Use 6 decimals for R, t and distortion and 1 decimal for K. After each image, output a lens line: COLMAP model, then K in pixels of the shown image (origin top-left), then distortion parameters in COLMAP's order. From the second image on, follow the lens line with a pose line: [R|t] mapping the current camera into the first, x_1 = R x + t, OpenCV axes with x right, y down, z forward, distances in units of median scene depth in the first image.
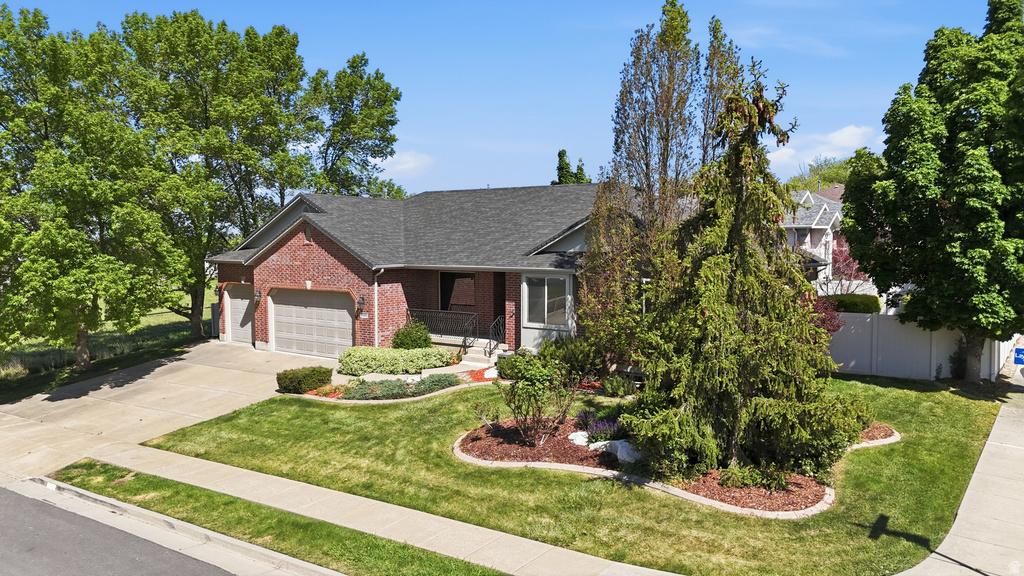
lens RADIAL K [[752.2, 0, 515.2], [0, 752.2, 296.2], [0, 0, 1]] dist [0.077861, -0.072399]
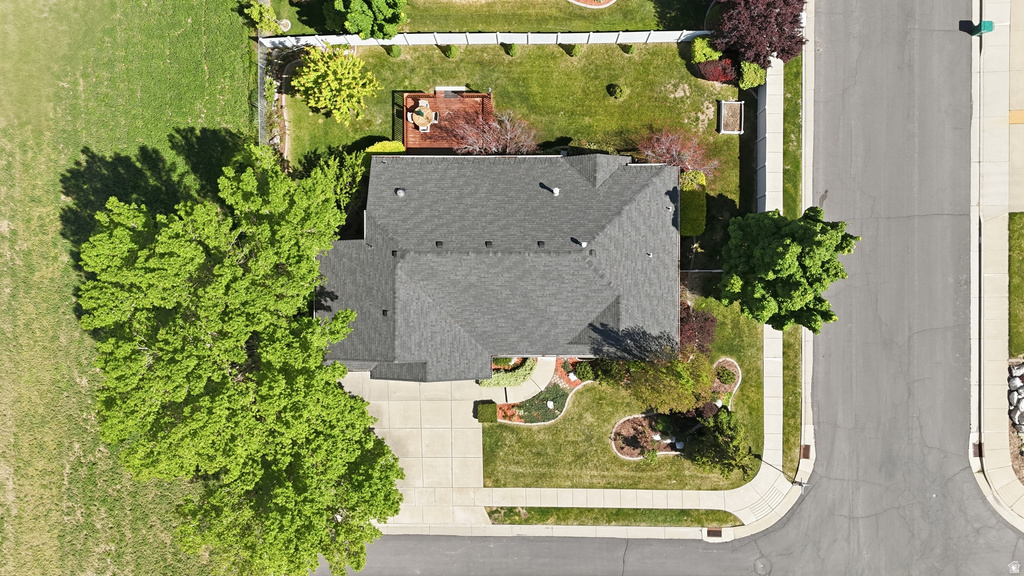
lens RADIAL K [[752.2, 0, 508.6], [0, 752.2, 288.9], [0, 0, 1]] dist [0.077861, -0.072399]
pose [[0.803108, -0.595675, -0.013771, 0.001897], [0.060671, 0.058763, 0.996427, -2.246356], [-0.592737, -0.801073, 0.083334, 1.215994]]
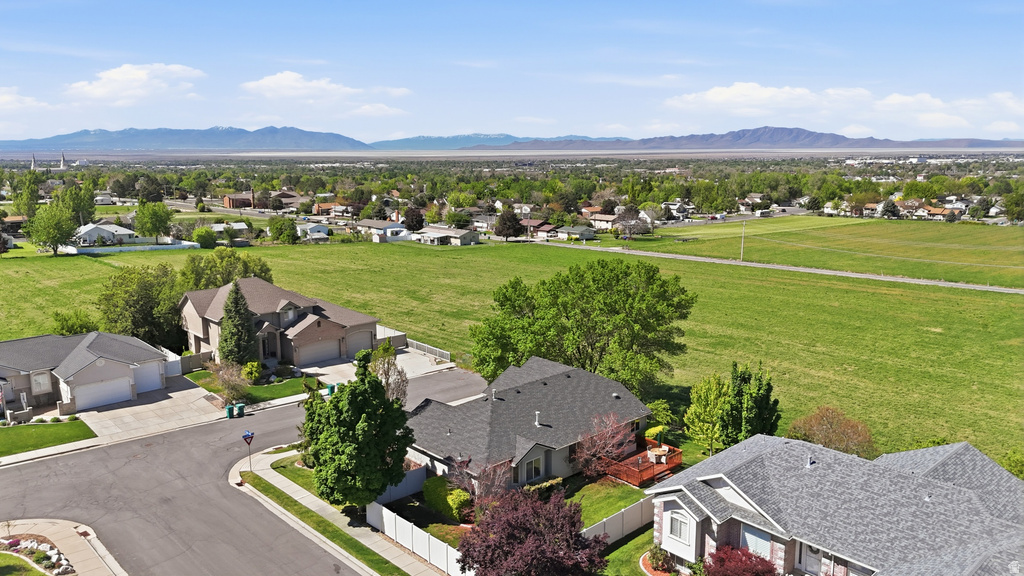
lens RADIAL K [[752.2, 0, 509.7], [0, 752.2, 289.3], [0, 0, 1]] dist [0.077861, -0.072399]
pose [[-0.187871, 0.185727, -0.964474, 2.808237], [-0.068376, 0.977104, 0.201478, -1.154675], [0.979811, 0.103798, -0.170870, 1.850492]]
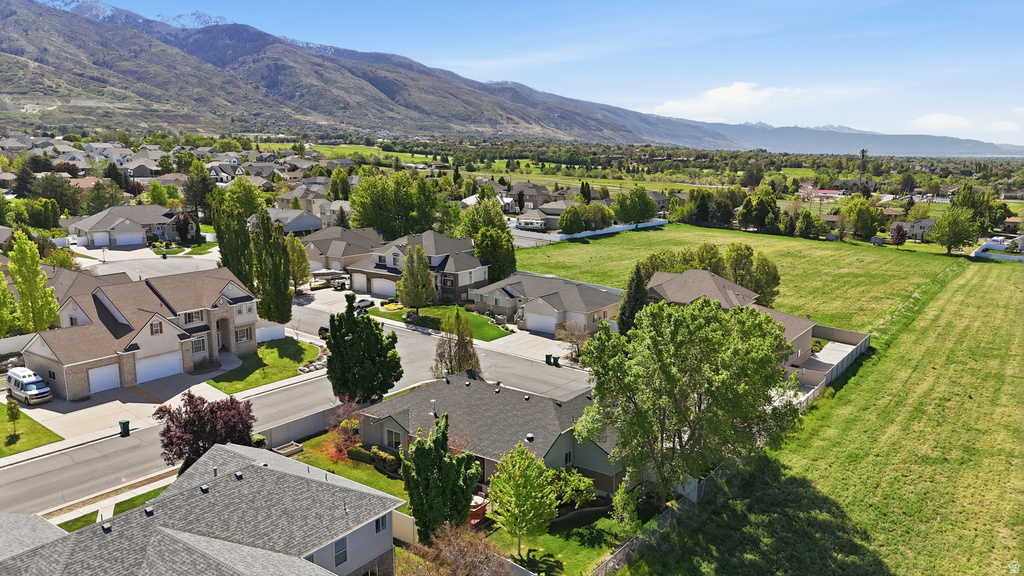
lens RADIAL K [[752.2, 0, 513.0], [0, 752.2, 288.6], [0, 0, 1]] dist [0.077861, -0.072399]
pose [[-0.999998, -0.001093, -0.001929, -0.048262], [-0.001548, 0.966976, 0.254862, -1.300373], [0.001586, 0.254864, -0.966976, 4.154085]]
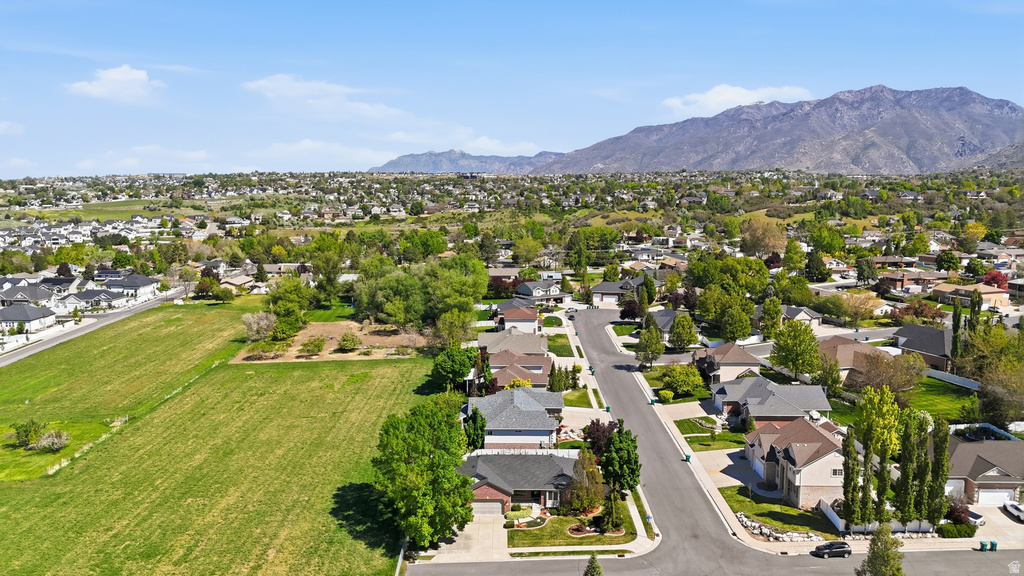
lens RADIAL K [[752.2, 0, 513.0], [0, 752.2, 288.5], [0, 0, 1]] dist [0.077861, -0.072399]
pose [[0.804822, -0.080406, 0.588044, -3.230587], [0.040700, 0.995925, 0.080474, -1.906804], [-0.592119, -0.040833, 0.804815, -2.994587]]
